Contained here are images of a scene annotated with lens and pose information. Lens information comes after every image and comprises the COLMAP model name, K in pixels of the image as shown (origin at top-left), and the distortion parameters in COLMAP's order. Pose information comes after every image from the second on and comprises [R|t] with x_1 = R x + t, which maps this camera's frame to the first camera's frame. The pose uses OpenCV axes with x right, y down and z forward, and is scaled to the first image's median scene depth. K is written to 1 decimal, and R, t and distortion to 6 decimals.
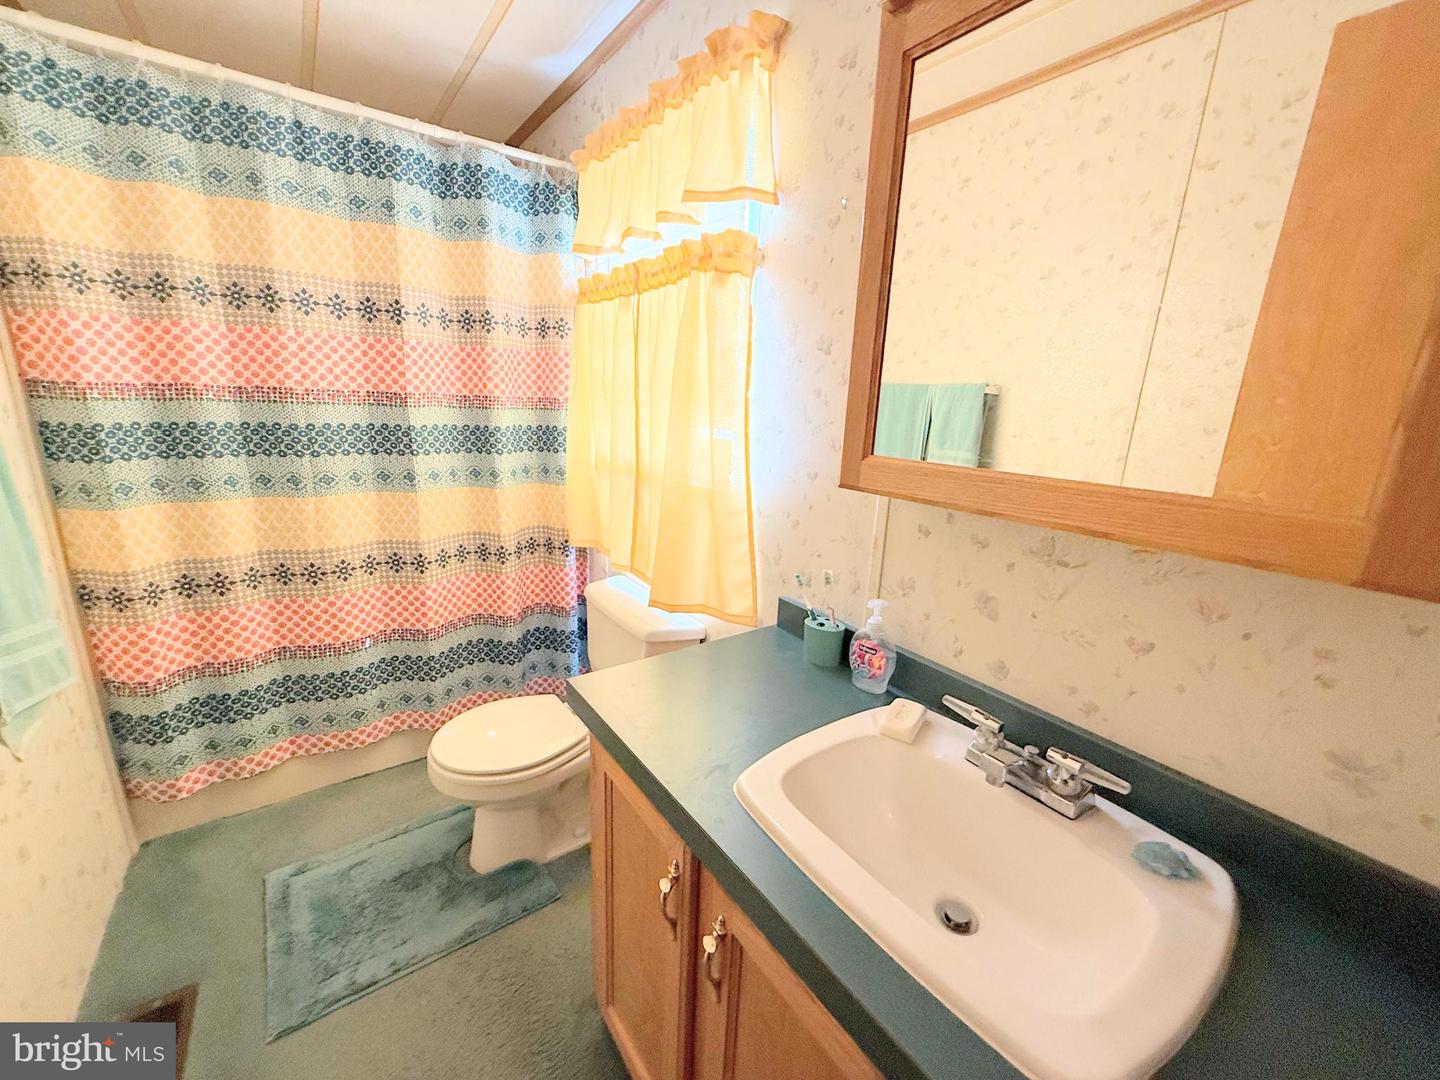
lens RADIAL K [[576.5, 0, 716.2], [0, 576.5, 541.5], [0, 0, 1]] dist [-0.002128, 0.000654]
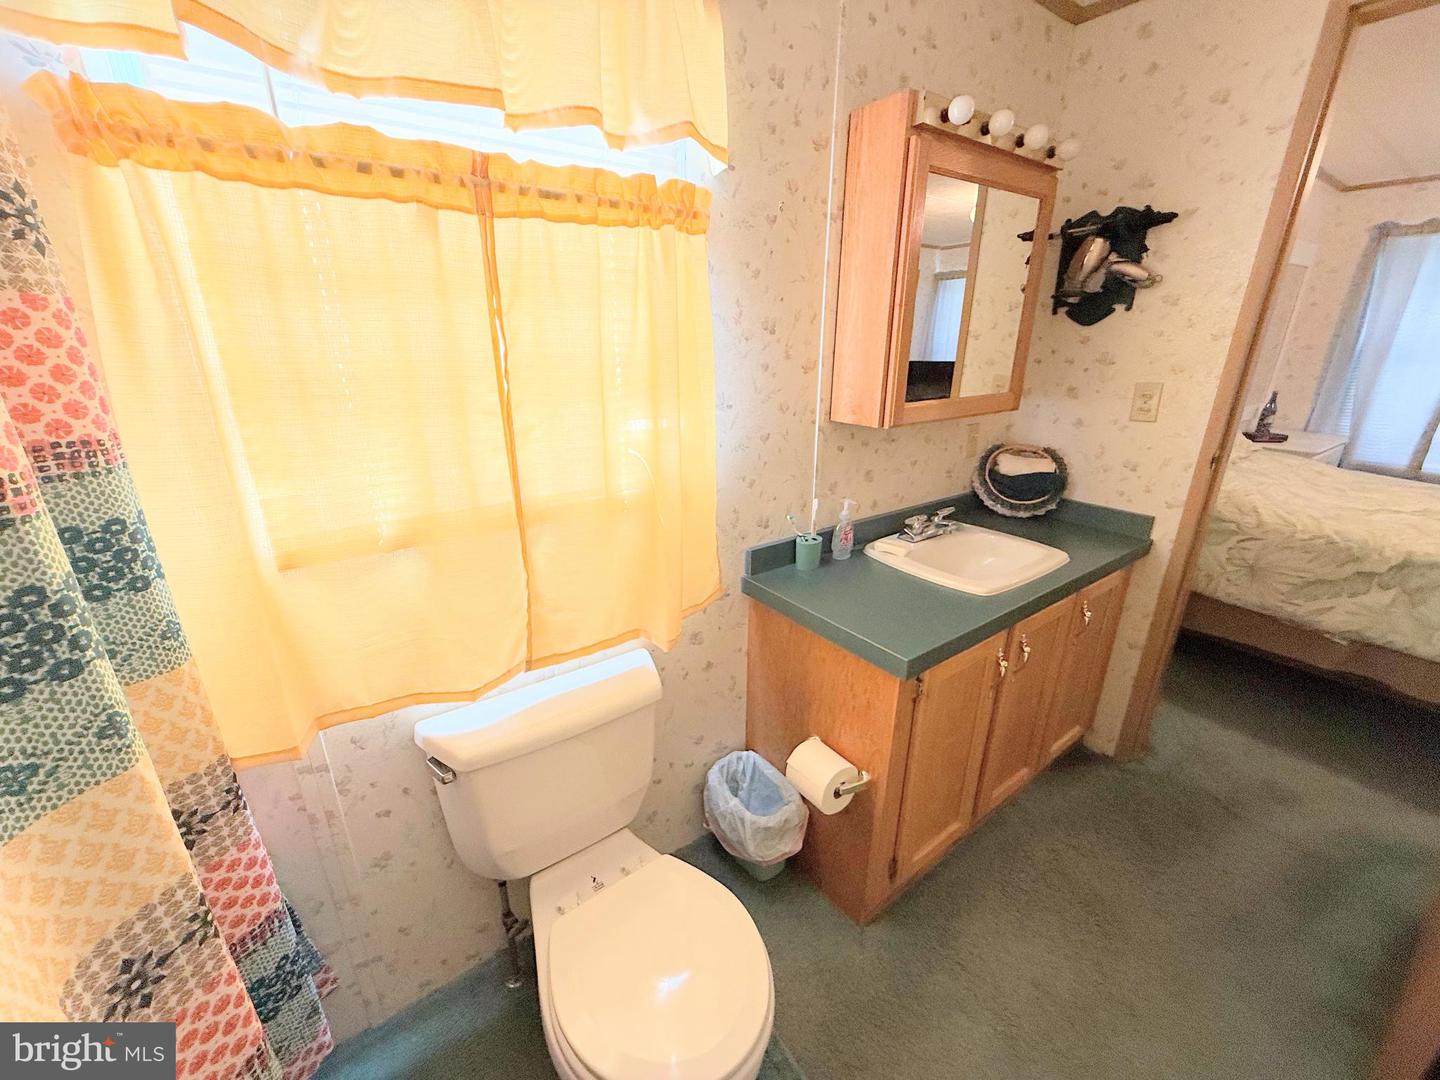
lens RADIAL K [[576.5, 0, 716.2], [0, 576.5, 541.5], [0, 0, 1]] dist [-0.002128, 0.000654]
pose [[-0.009230, -0.371930, 0.928215, -1.051173], [0.245162, 0.899082, 0.362695, -0.389861], [-0.969438, 0.230911, 0.082885, 1.085939]]
